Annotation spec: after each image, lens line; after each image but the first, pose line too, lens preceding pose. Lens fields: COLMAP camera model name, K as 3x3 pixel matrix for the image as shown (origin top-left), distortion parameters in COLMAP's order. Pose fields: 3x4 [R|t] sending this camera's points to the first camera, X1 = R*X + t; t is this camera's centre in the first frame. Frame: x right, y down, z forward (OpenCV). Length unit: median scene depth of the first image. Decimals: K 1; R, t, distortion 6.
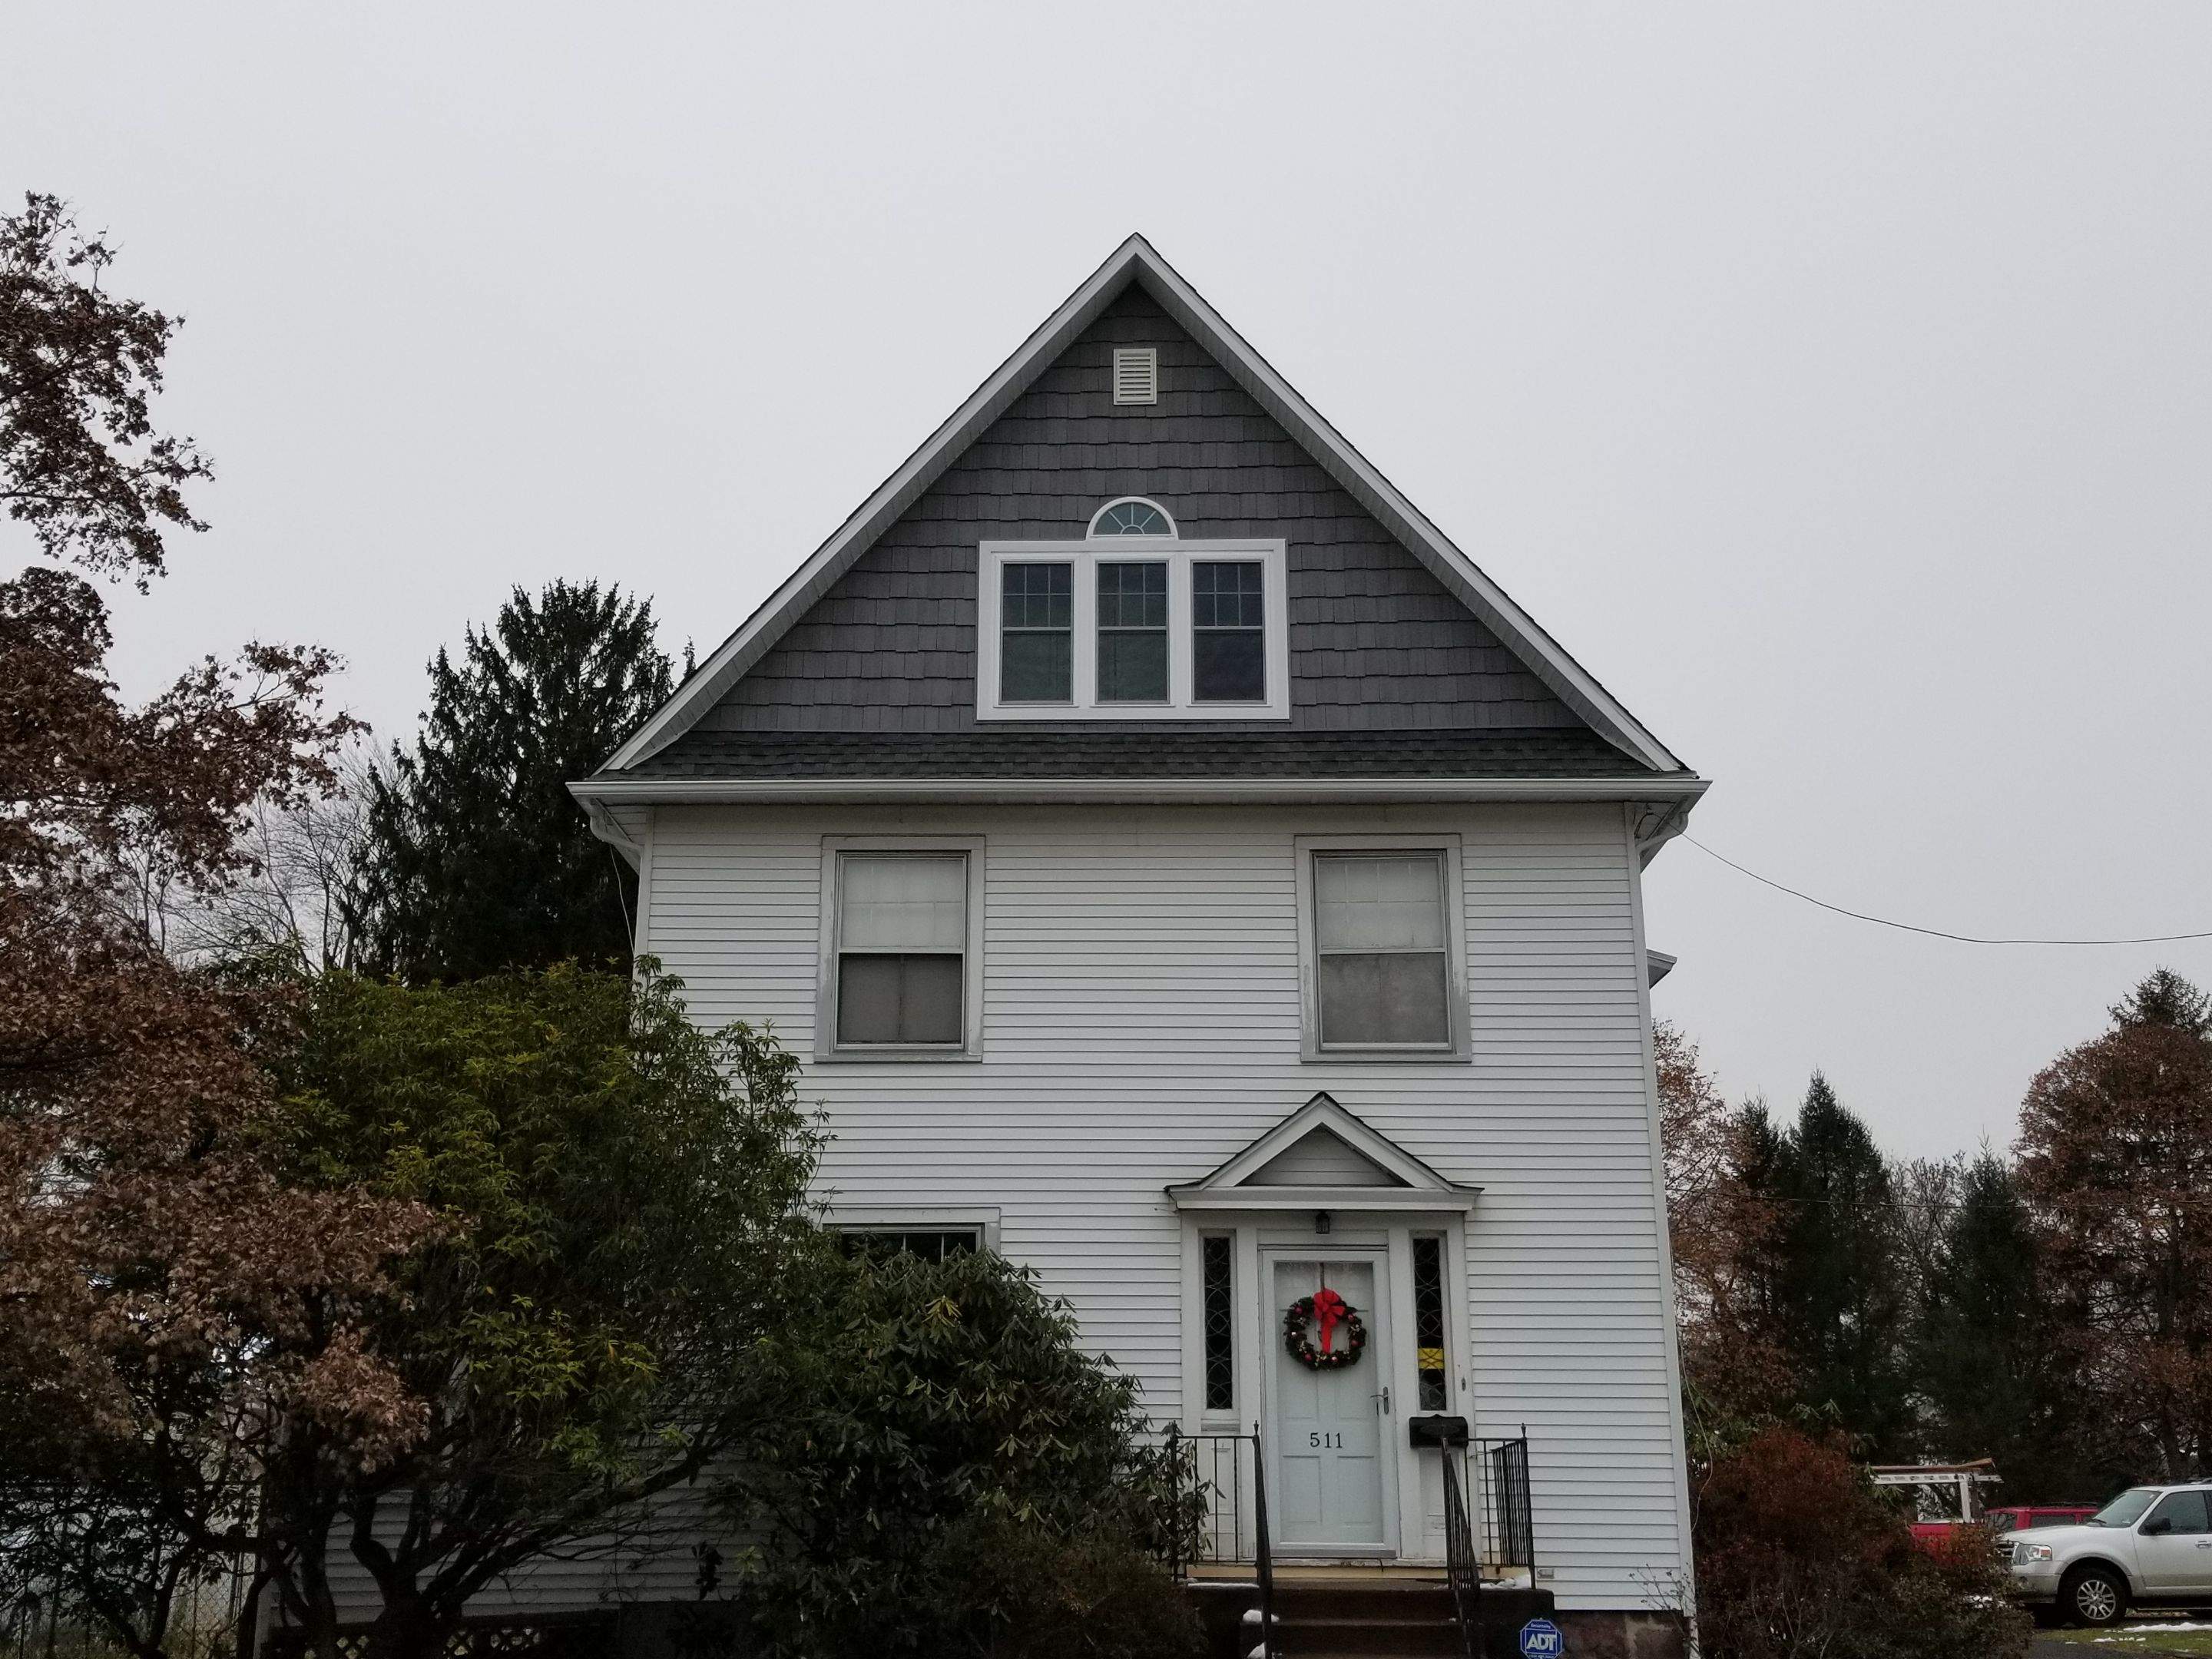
lens RADIAL K [[2329.3, 0, 1108.9], [0, 2329.3, 832.9], [0, 0, 1]] dist [0.071248, 0.000000]
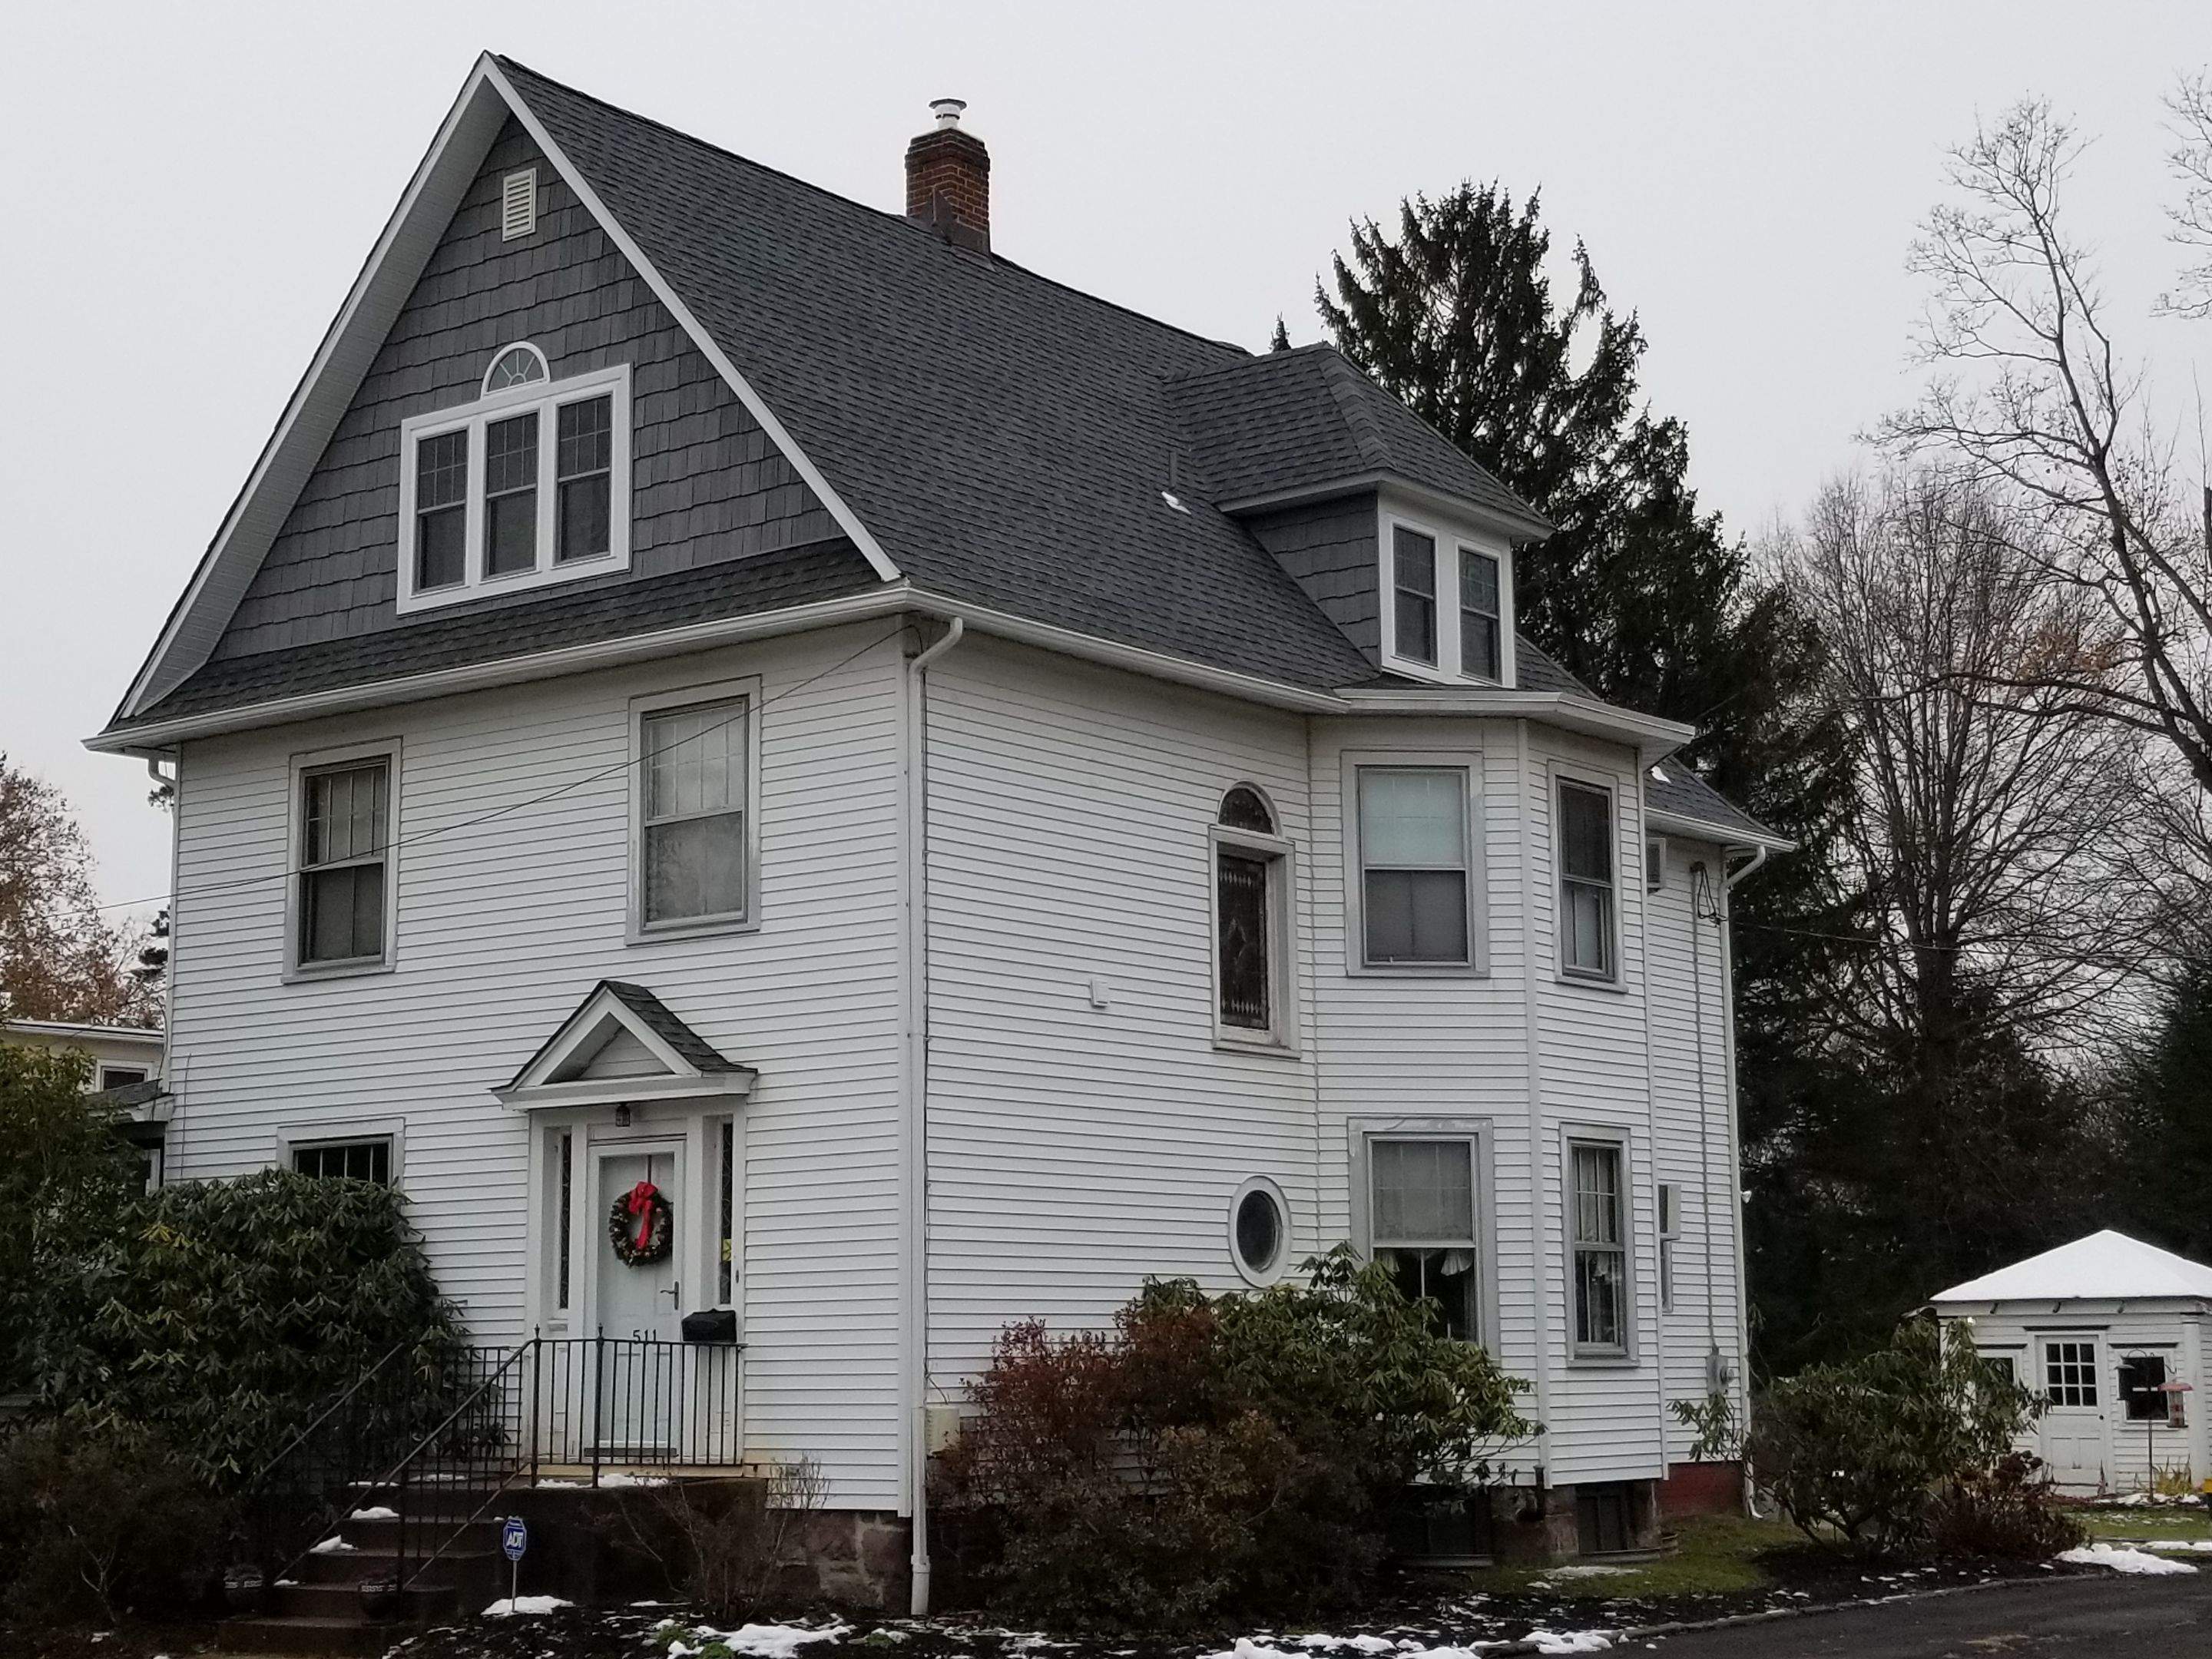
lens RADIAL K [[3457.9, 0, 1113.3], [0, 3457.9, 819.7], [0, 0, 1]] dist [0.083384, 0.000000]
pose [[0.808471, -0.102160, -0.579601, 1.004704], [0.172148, 0.982797, 0.066898, -0.010245], [0.562796, -0.153863, 0.812150, -0.010934]]
